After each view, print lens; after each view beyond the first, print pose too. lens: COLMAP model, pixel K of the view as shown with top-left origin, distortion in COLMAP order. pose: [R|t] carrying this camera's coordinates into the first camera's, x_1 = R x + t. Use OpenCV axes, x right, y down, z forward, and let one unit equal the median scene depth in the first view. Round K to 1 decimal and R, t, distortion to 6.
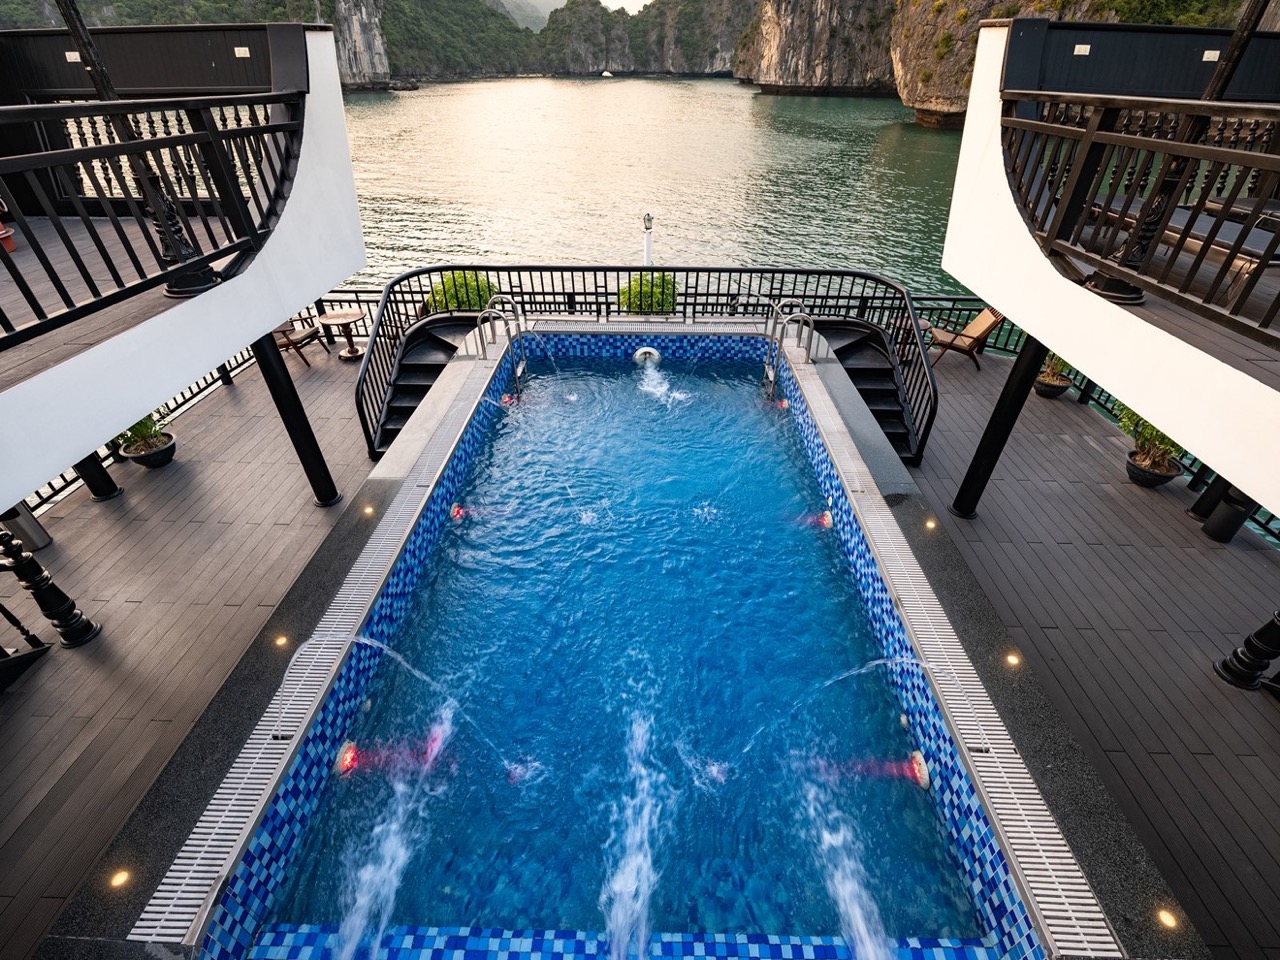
lens RADIAL K [[582.4, 0, 644.1], [0, 582.4, 481.1], [0, 0, 1]] dist [-0.002057, 0.000813]
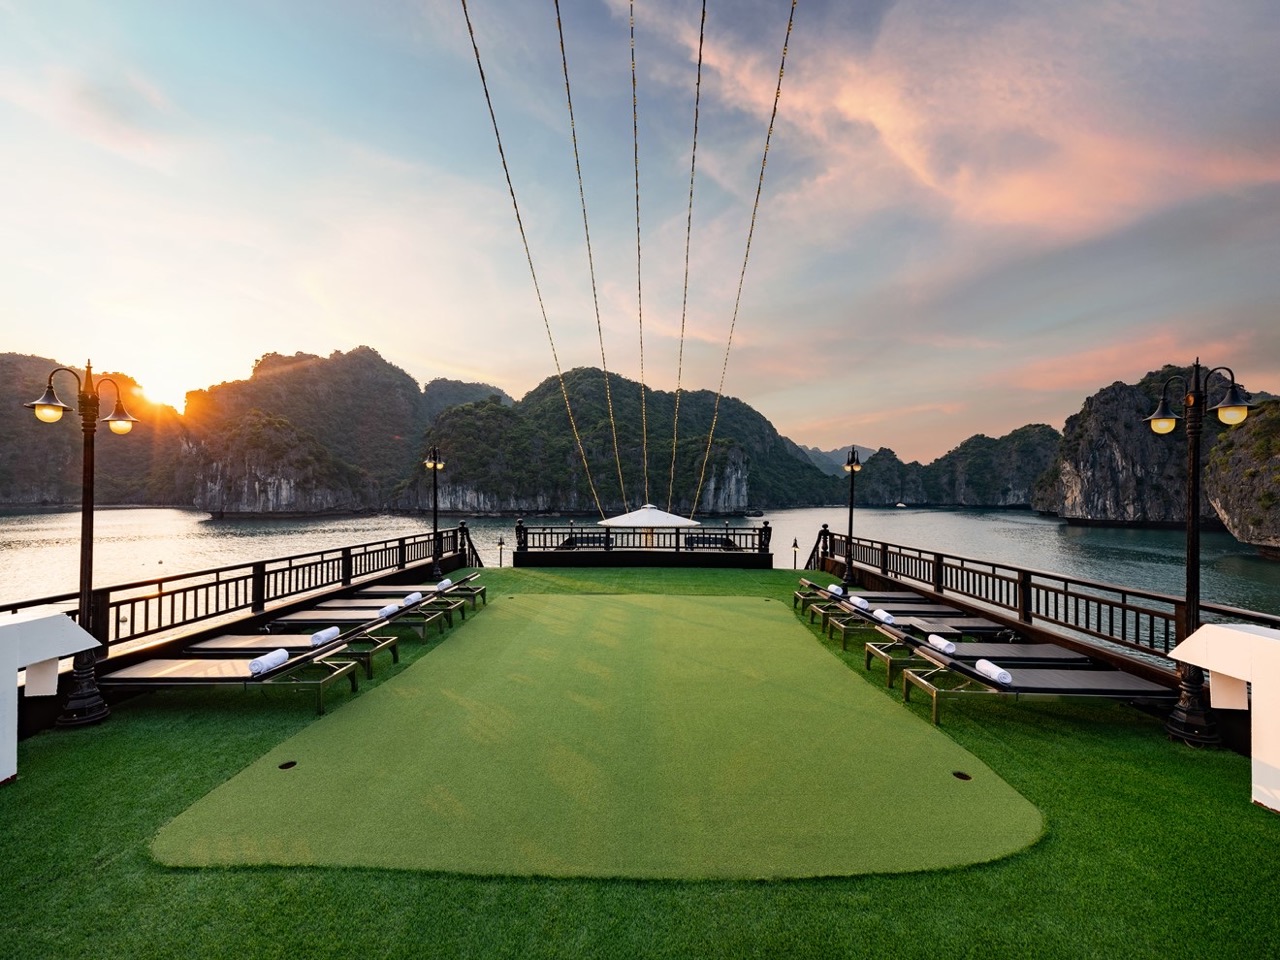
lens RADIAL K [[582.4, 0, 644.1], [0, 582.4, 481.1], [0, 0, 1]] dist [-0.002057, 0.000813]
pose [[0.901226, -0.007782, -0.433280, -0.032950], [-0.254297, 0.800090, -0.543312, 0.053991], [0.350891, 0.599829, 0.719083, -0.093528]]
